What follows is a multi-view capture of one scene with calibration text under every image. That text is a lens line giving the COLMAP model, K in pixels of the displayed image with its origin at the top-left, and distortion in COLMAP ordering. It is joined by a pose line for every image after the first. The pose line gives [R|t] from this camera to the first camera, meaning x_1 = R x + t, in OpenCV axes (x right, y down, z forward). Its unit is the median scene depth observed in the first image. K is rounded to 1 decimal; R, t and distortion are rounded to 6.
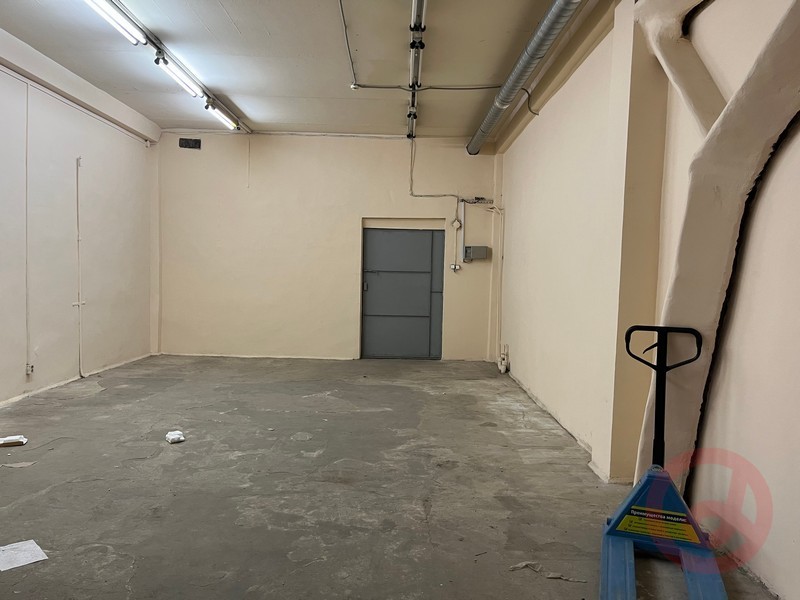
lens RADIAL K [[606.1, 0, 410.7], [0, 606.1, 291.4], [0, 0, 1]] dist [0.060516, -0.083695]
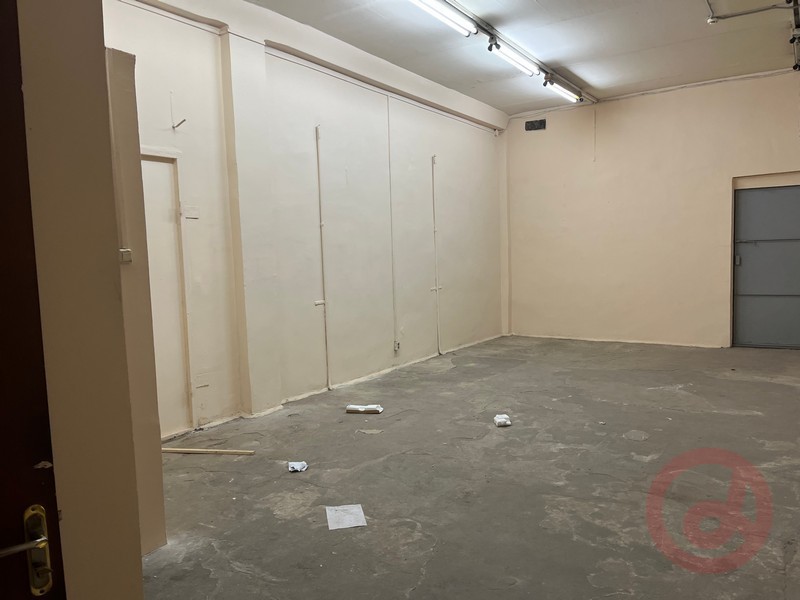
lens RADIAL K [[606.1, 0, 399.0], [0, 606.1, 298.3], [0, 0, 1]] dist [0.060516, -0.083695]
pose [[0.820793, -0.009780, -0.571141, 0.047267], [0.035428, 0.998800, 0.033811, -0.002305], [0.570125, -0.047986, 0.820155, 0.088089]]
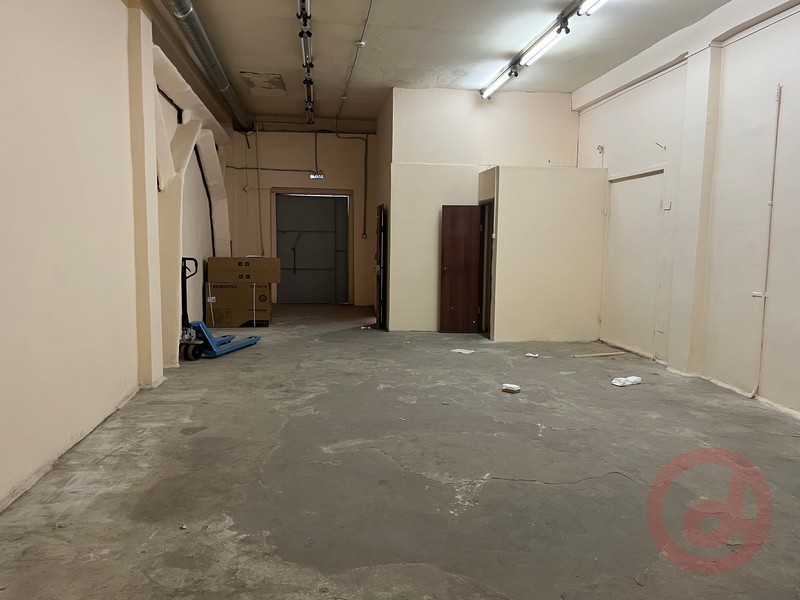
lens RADIAL K [[606.1, 0, 396.2], [0, 606.1, 300.5], [0, 0, 1]] dist [0.060516, -0.083695]
pose [[-0.993550, -0.029145, -0.109588, -0.042521], [-0.043530, 0.990392, 0.131256, -0.061392], [0.104709, 0.135180, -0.985273, 2.008047]]
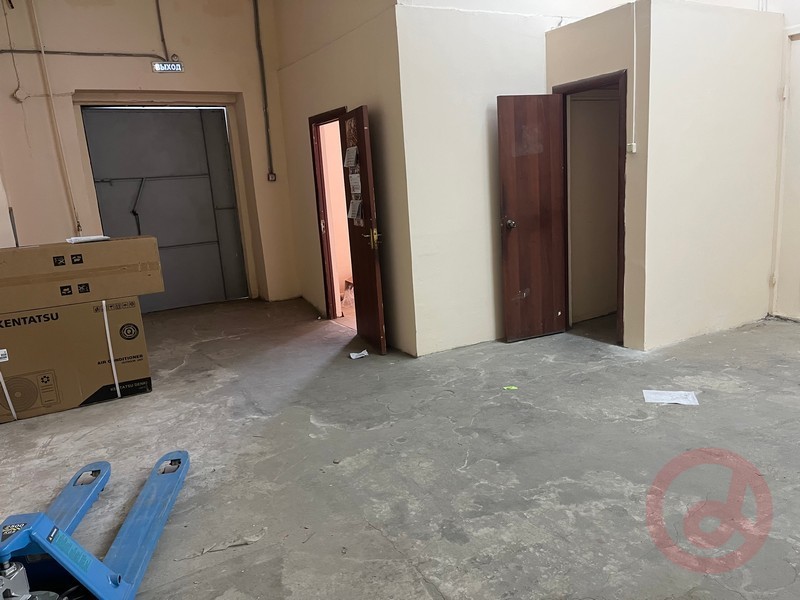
lens RADIAL K [[606.1, 0, 405.0], [0, 606.1, 304.3], [0, 0, 1]] dist [0.060516, -0.083695]
pose [[-0.885638, 0.127235, -0.446605, 0.191902], [0.026358, 0.973955, 0.225204, -0.018345], [0.463627, 0.187678, -0.865925, 1.017416]]
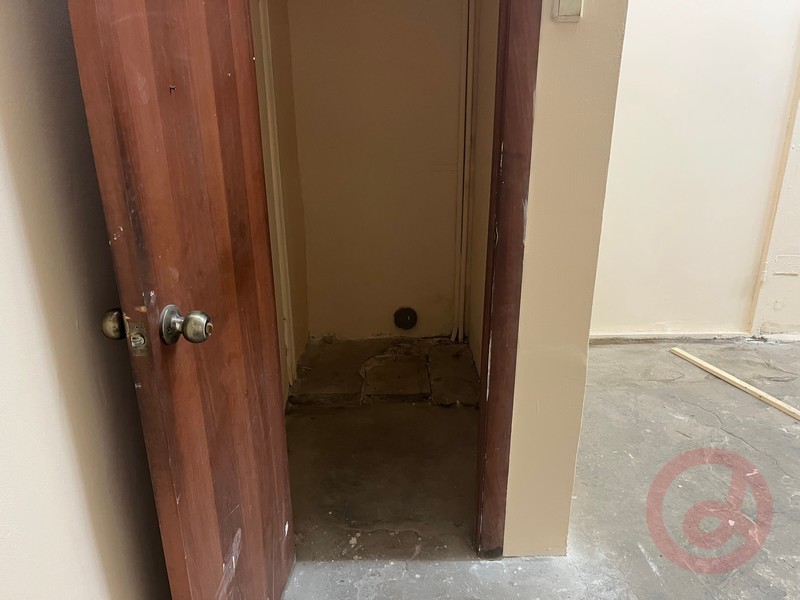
lens RADIAL K [[606.1, 0, 402.1], [0, 606.1, 302.7], [0, 0, 1]] dist [0.060516, -0.083695]
pose [[-0.014067, 0.324157, -0.945899, -0.202351], [-0.033334, 0.945314, 0.324453, 0.006453], [0.999345, 0.036095, -0.002492, 0.342043]]
